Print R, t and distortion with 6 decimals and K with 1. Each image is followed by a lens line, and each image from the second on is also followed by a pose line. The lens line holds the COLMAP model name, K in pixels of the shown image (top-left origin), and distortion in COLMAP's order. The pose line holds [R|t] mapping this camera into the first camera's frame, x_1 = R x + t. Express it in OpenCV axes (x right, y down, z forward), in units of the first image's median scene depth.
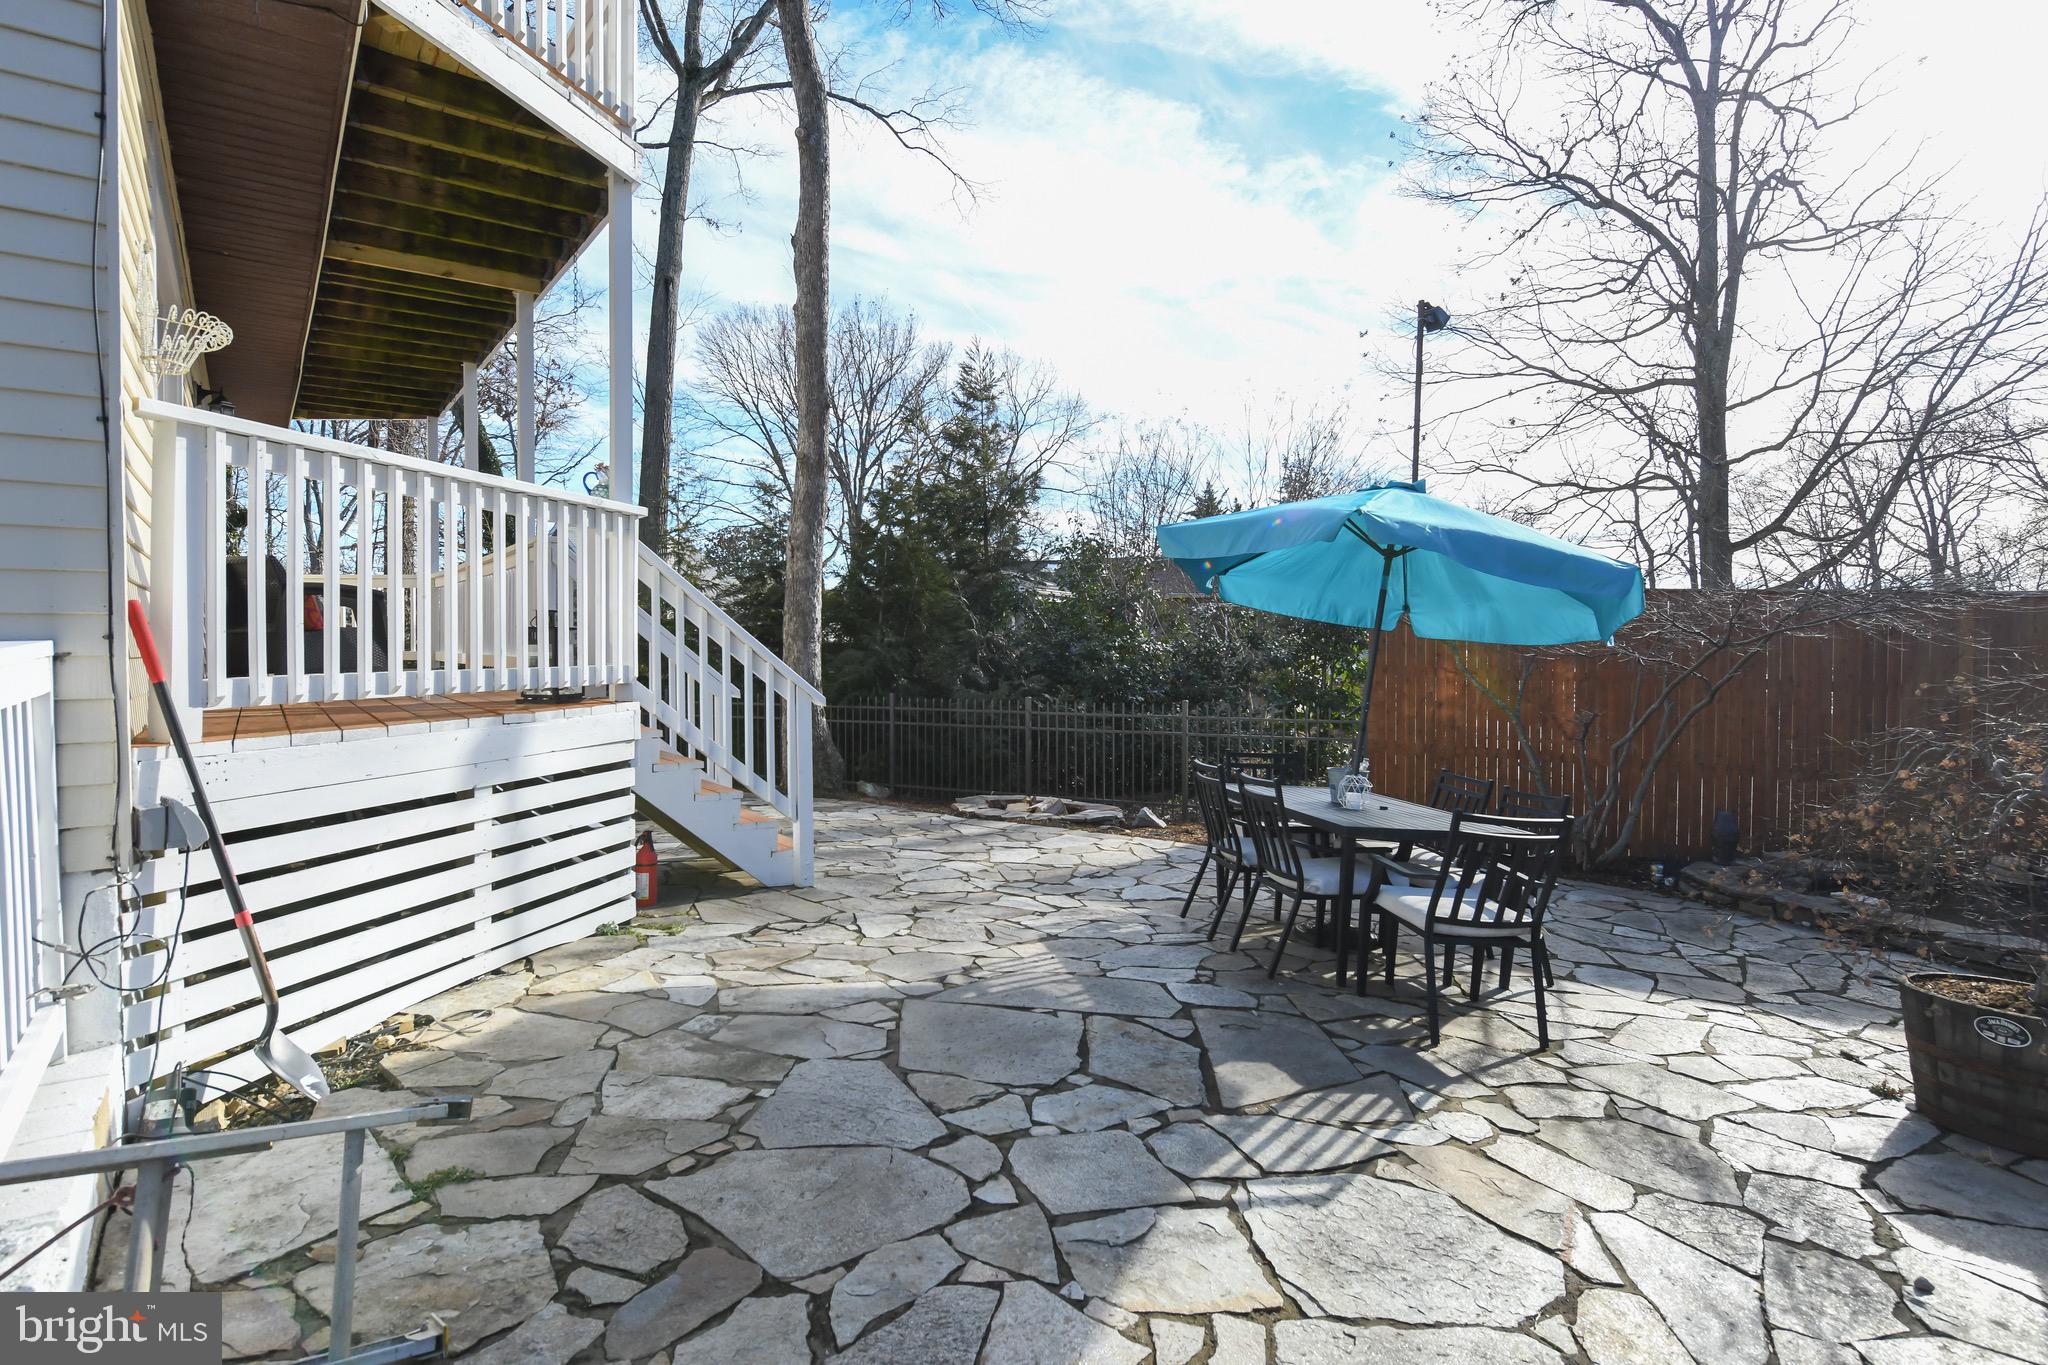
lens RADIAL K [[1059.4, 0, 1024.0], [0, 1059.4, 652.8], [0, 0, 1]] dist [0.000572, -0.000135]
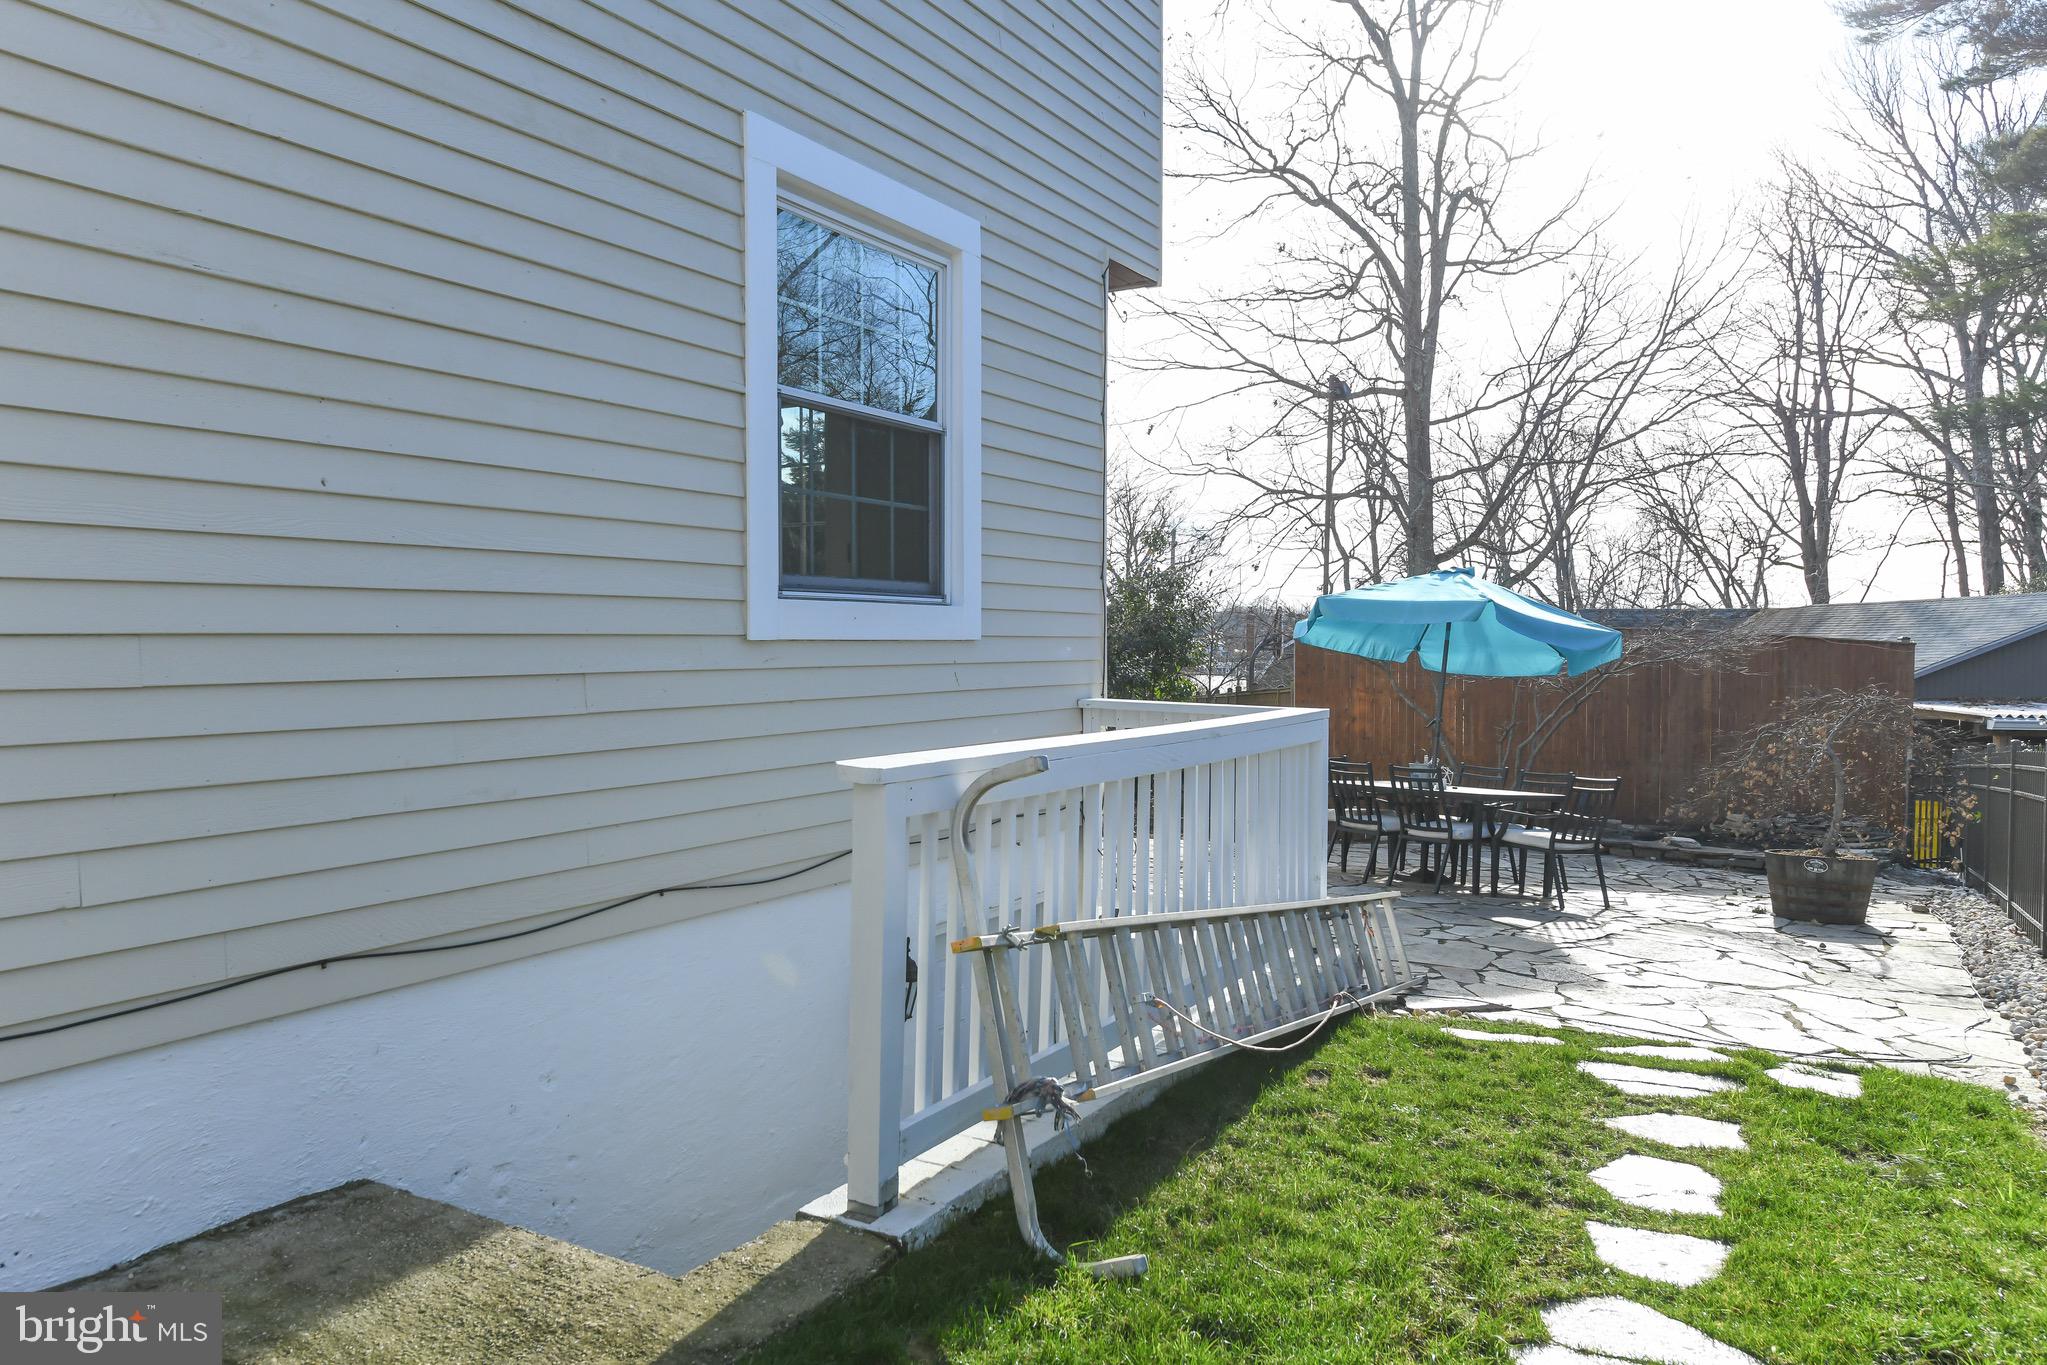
lens RADIAL K [[1420.1, 0, 1023.5], [0, 1420.1, 682.5], [0, 0, 1]] dist [-0.002866, -0.000877]
pose [[0.933633, -0.013279, 0.357986, -0.181884], [0.007663, 0.999824, 0.017102, -0.007929], [-0.358150, -0.013223, 0.933570, -0.124435]]
